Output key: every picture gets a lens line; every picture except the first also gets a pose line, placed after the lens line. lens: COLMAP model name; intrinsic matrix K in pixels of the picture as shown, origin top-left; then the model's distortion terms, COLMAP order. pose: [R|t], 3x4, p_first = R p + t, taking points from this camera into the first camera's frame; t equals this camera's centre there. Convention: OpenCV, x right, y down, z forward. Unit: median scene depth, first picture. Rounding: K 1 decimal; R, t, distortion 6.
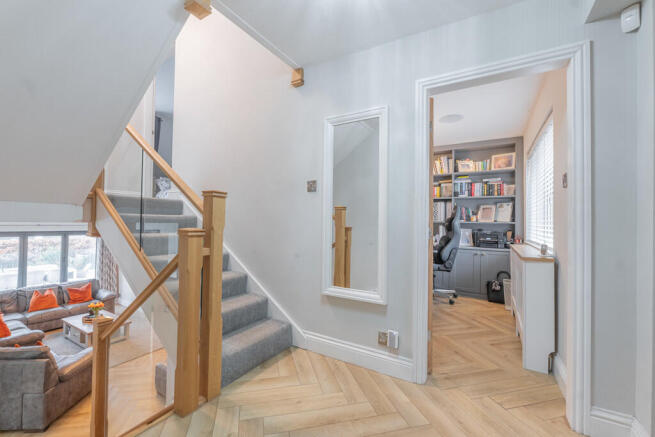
lens RADIAL K [[275.9, 0, 327.5], [0, 275.9, 218.5], [0, 0, 1]] dist [-0.002710, -0.000311]
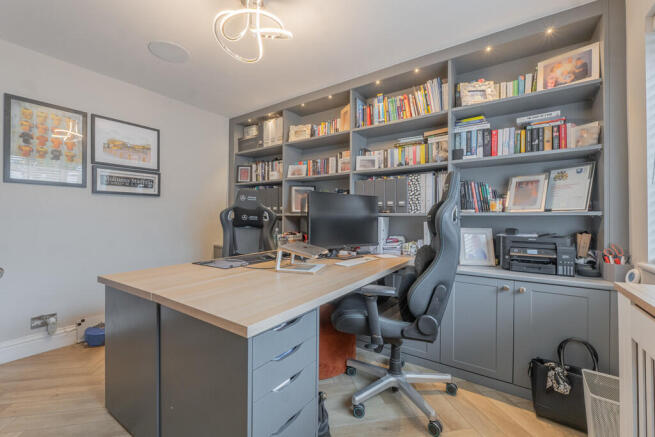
lens RADIAL K [[275.9, 0, 327.5], [0, 275.9, 218.5], [0, 0, 1]] dist [-0.002710, -0.000311]
pose [[0.997575, -0.014022, -0.068166, 0.288723], [0.014871, 0.999818, 0.011960, 0.012288], [0.067986, -0.012945, 0.997602, 0.537594]]
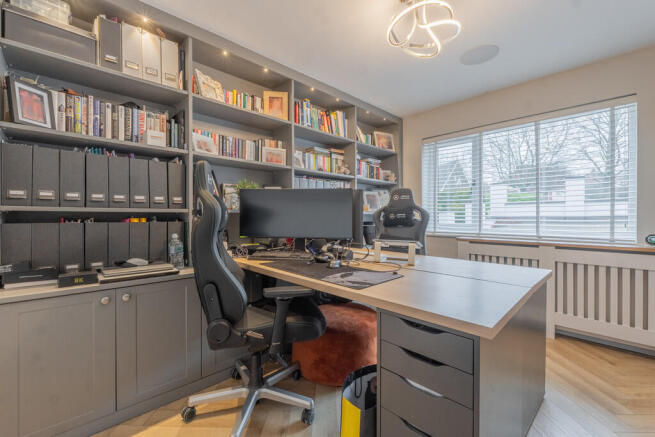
lens RADIAL K [[275.9, 0, 327.5], [0, 275.9, 218.5], [0, 0, 1]] dist [-0.002710, -0.000311]
pose [[0.273277, -0.025894, 0.961587, -0.230590], [-0.007271, 0.999553, 0.028982, 0.007538], [-0.961908, -0.014912, 0.272967, 0.915634]]
